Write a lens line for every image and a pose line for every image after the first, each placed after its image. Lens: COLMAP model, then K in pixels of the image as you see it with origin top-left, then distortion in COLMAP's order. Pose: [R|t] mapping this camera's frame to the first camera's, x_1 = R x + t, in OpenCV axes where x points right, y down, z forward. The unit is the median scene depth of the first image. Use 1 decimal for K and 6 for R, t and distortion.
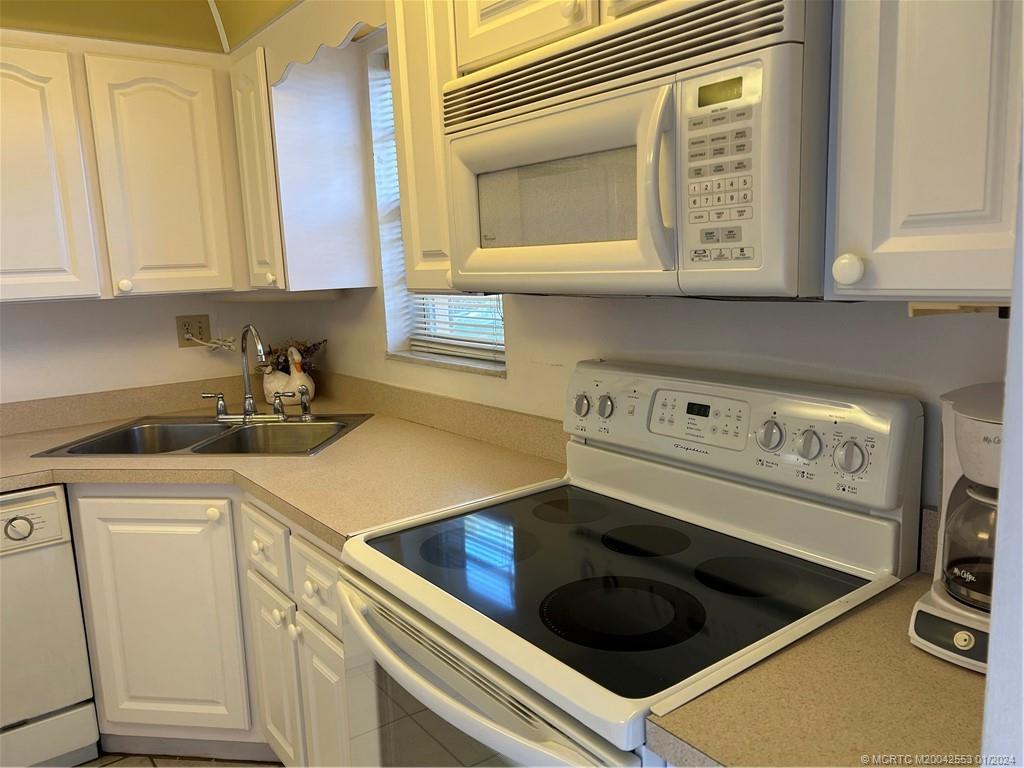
lens RADIAL K [[765.3, 0, 512.2], [0, 765.3, 393.2], [0, 0, 1]] dist [0.075284, -0.097481]
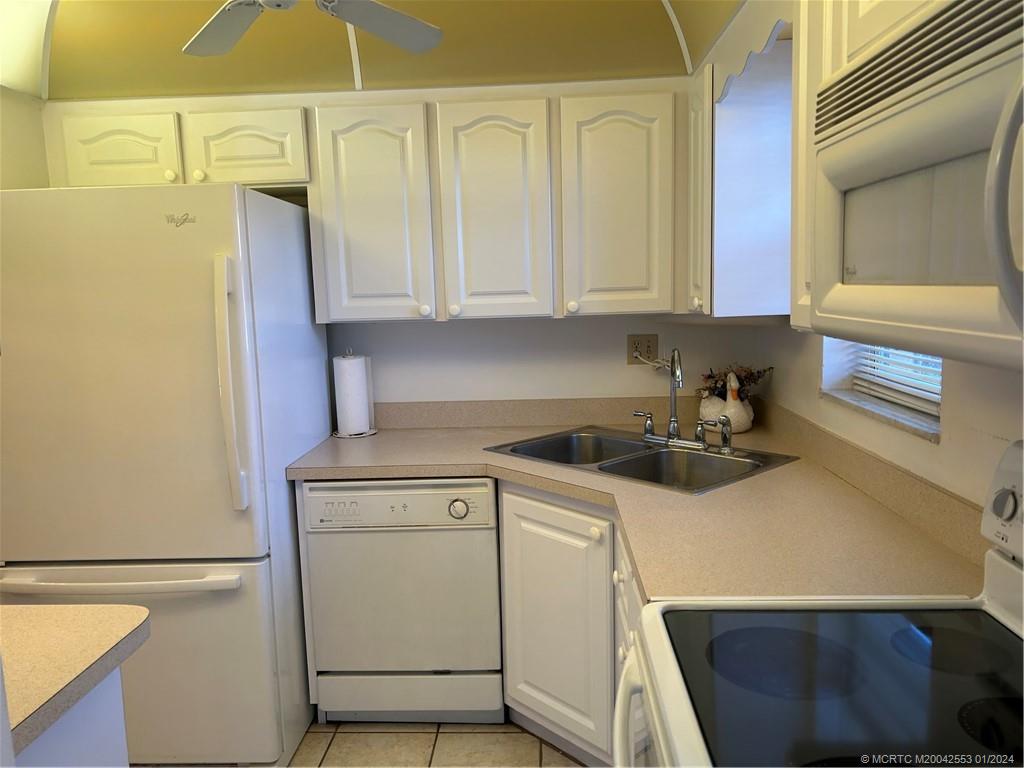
lens RADIAL K [[765.3, 0, 512.2], [0, 765.3, 393.2], [0, 0, 1]] dist [0.075284, -0.097481]
pose [[0.762575, 0.105771, -0.638194, 0.137234], [-0.110106, 0.993369, 0.033071, -0.043041], [0.637461, 0.045050, 0.769165, 0.117297]]
